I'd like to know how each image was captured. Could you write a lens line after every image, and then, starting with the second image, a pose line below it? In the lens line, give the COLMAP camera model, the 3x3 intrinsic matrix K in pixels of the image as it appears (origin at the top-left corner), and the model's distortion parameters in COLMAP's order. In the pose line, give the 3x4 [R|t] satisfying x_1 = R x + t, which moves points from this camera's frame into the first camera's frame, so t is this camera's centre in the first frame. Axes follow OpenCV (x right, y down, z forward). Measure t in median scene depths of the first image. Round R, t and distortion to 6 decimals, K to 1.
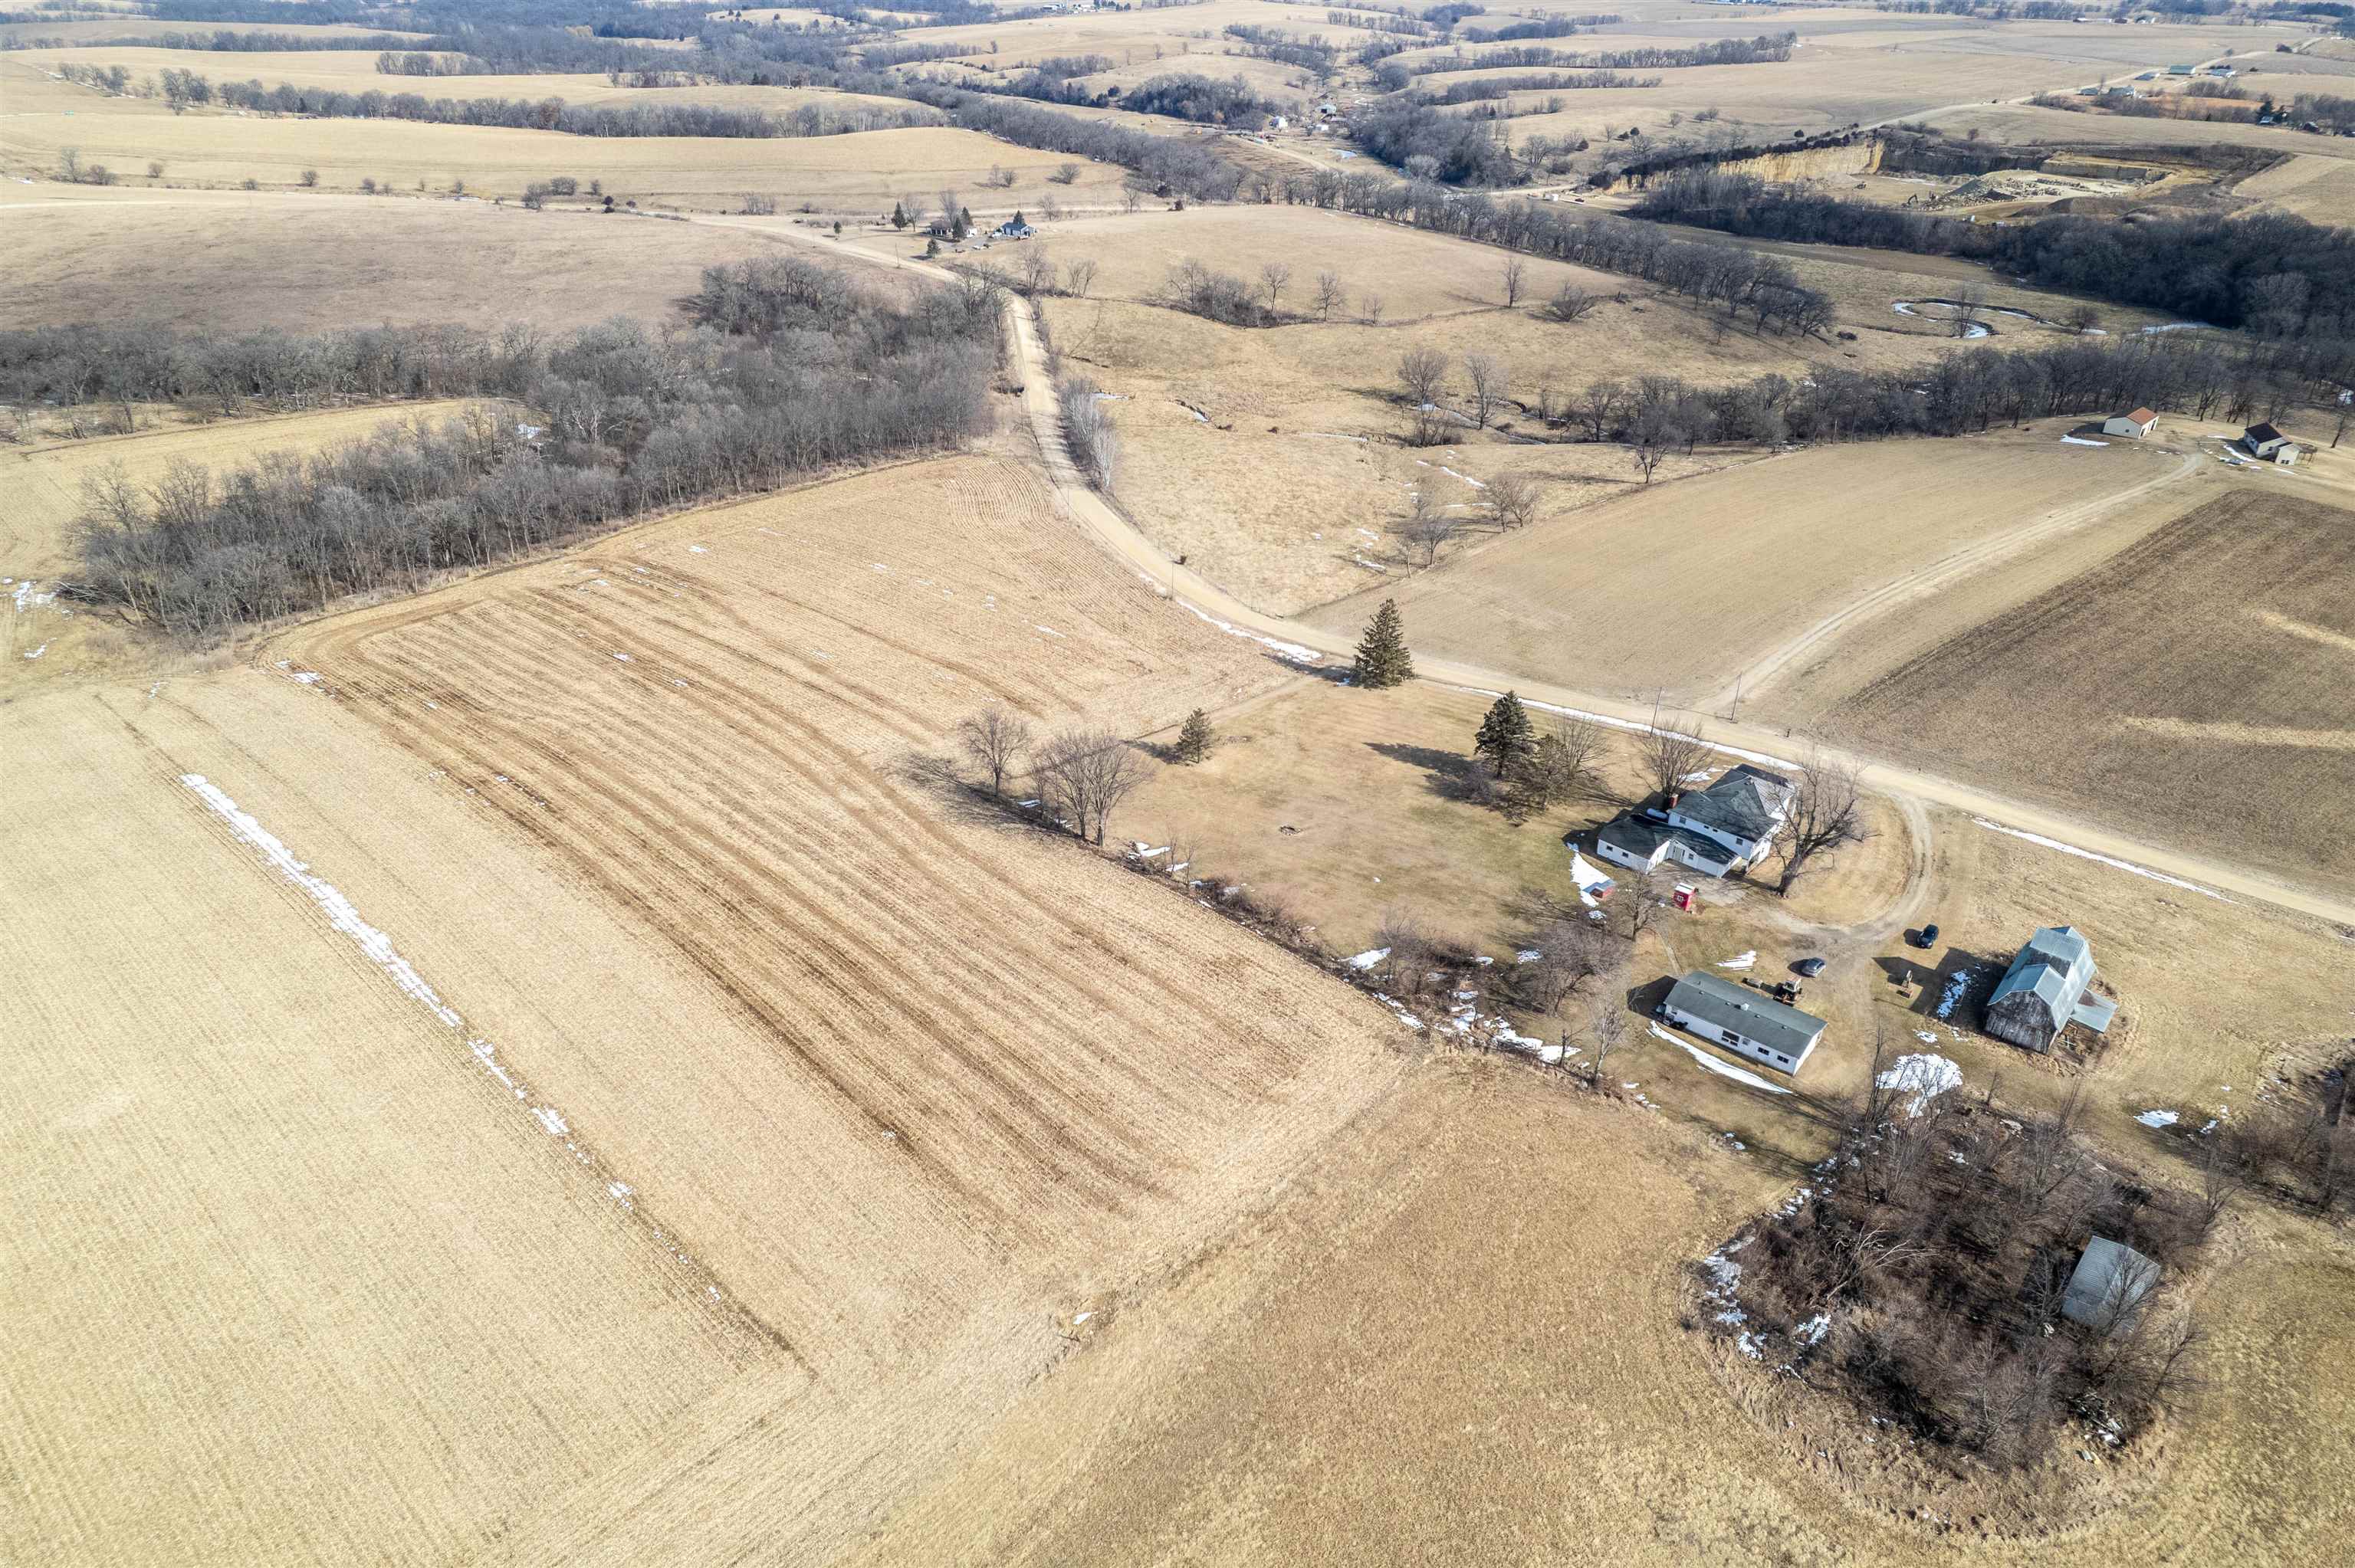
lens RADIAL K [[1511.2, 0, 1181.5], [0, 1511.2, 802.4], [0, 0, 1]] dist [-0.071493, 0.062086]
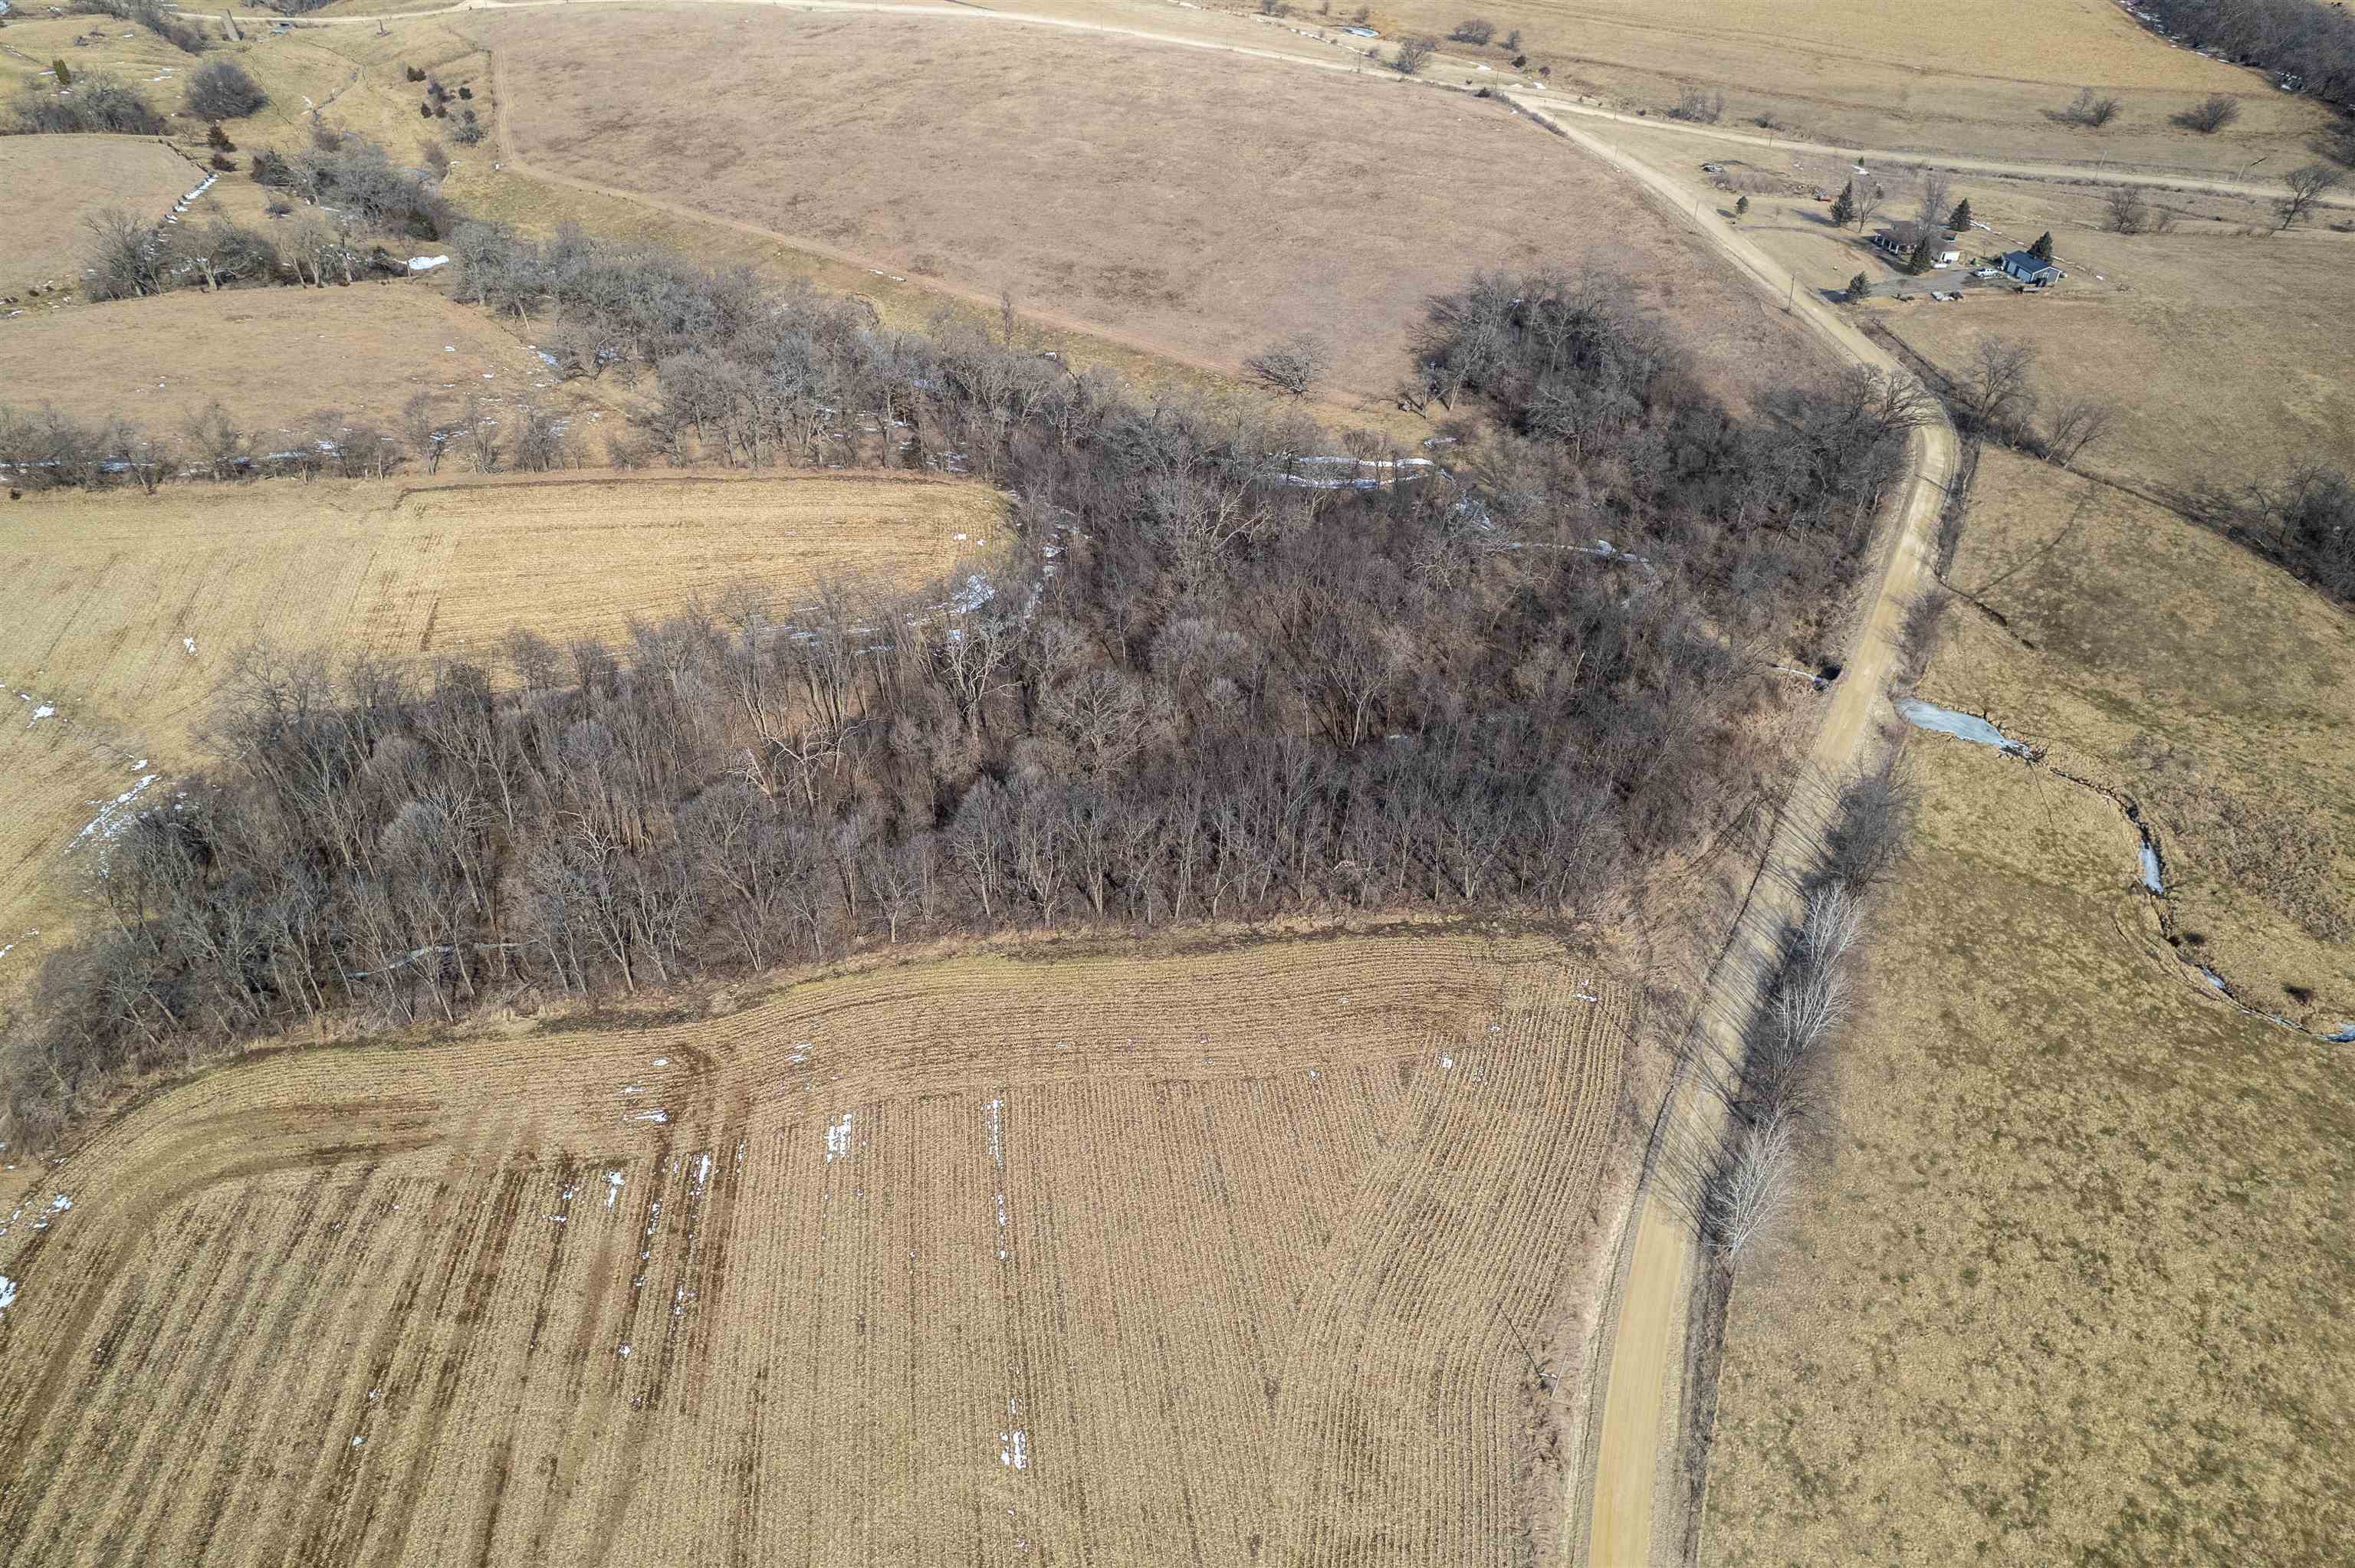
lens RADIAL K [[1511.2, 0, 1185.0], [0, 1511.2, 792.3], [0, 0, 1]] dist [-0.071493, 0.062086]
pose [[0.787736, 0.375162, -0.488595, -0.021092], [-0.303126, 0.926556, 0.222732, -0.646226], [0.536271, -0.027348, 0.843603, 0.924042]]
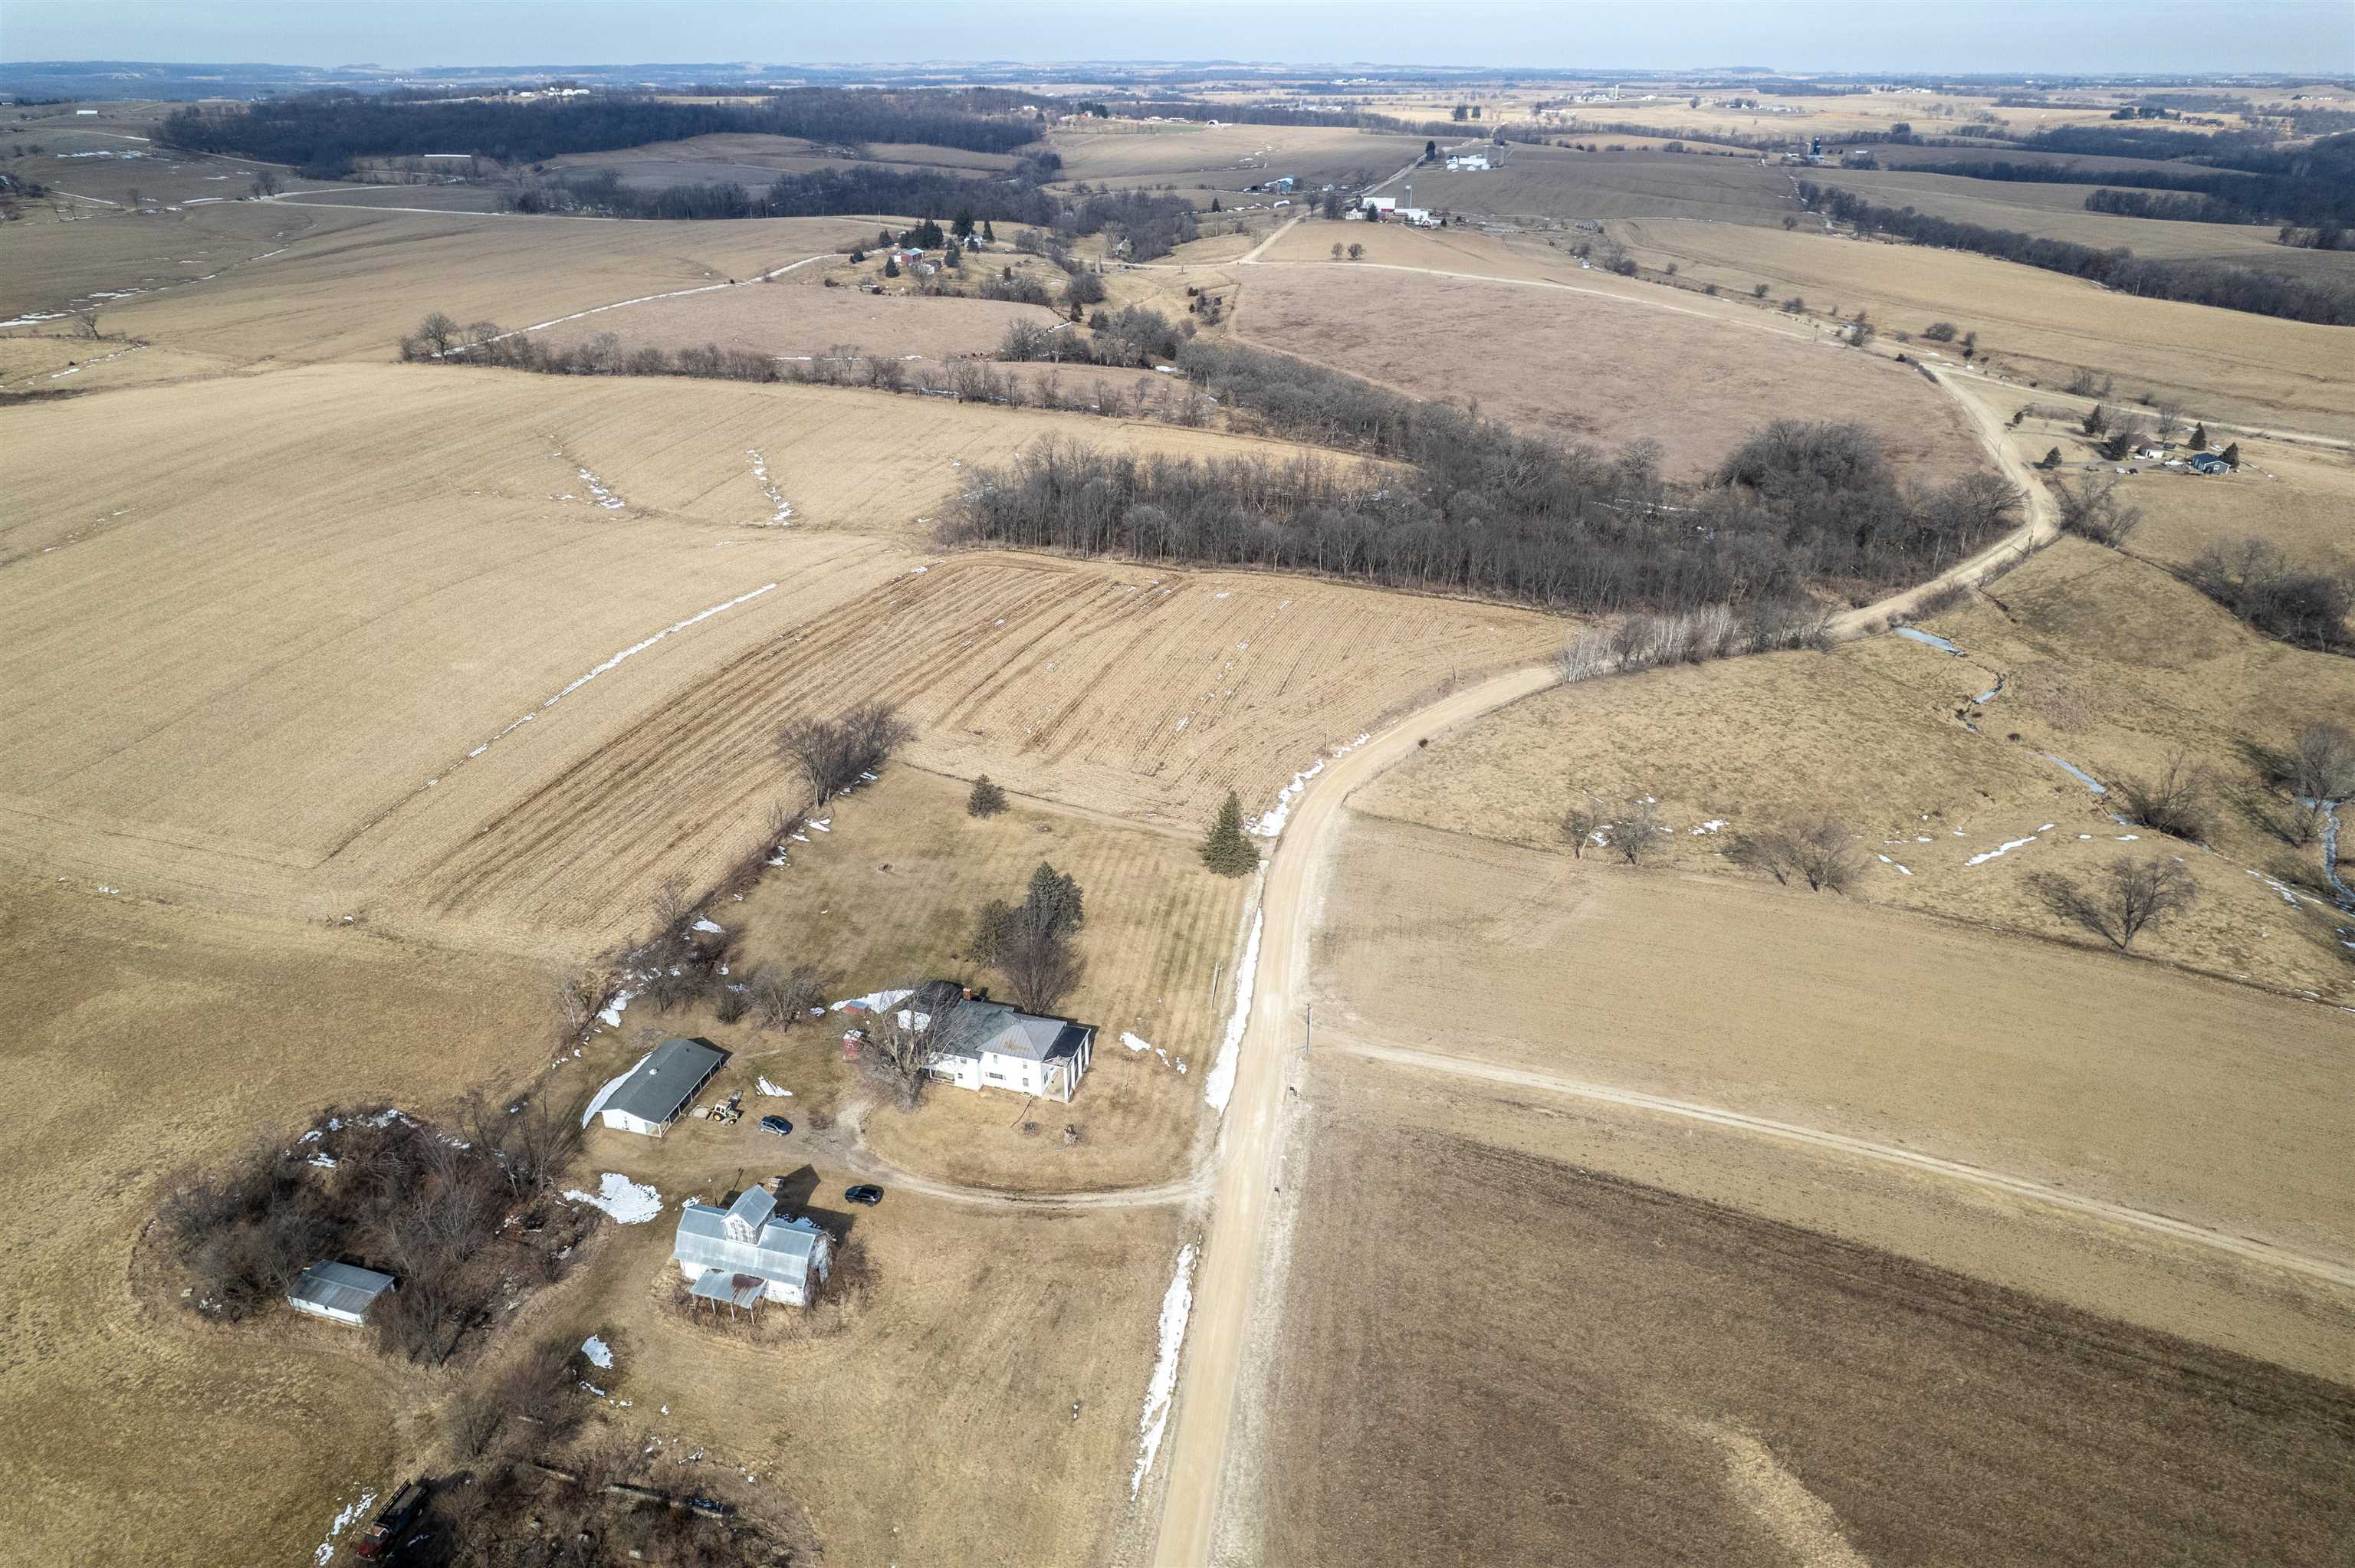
lens RADIAL K [[1511.2, 0, 1190.1], [0, 1511.2, 794.5], [0, 0, 1]] dist [-0.071493, 0.062086]
pose [[0.437057, 0.394933, -0.808090, 1.115139], [-0.449969, 0.873936, 0.183747, -0.360369], [0.778787, 0.283308, 0.559668, 0.474300]]
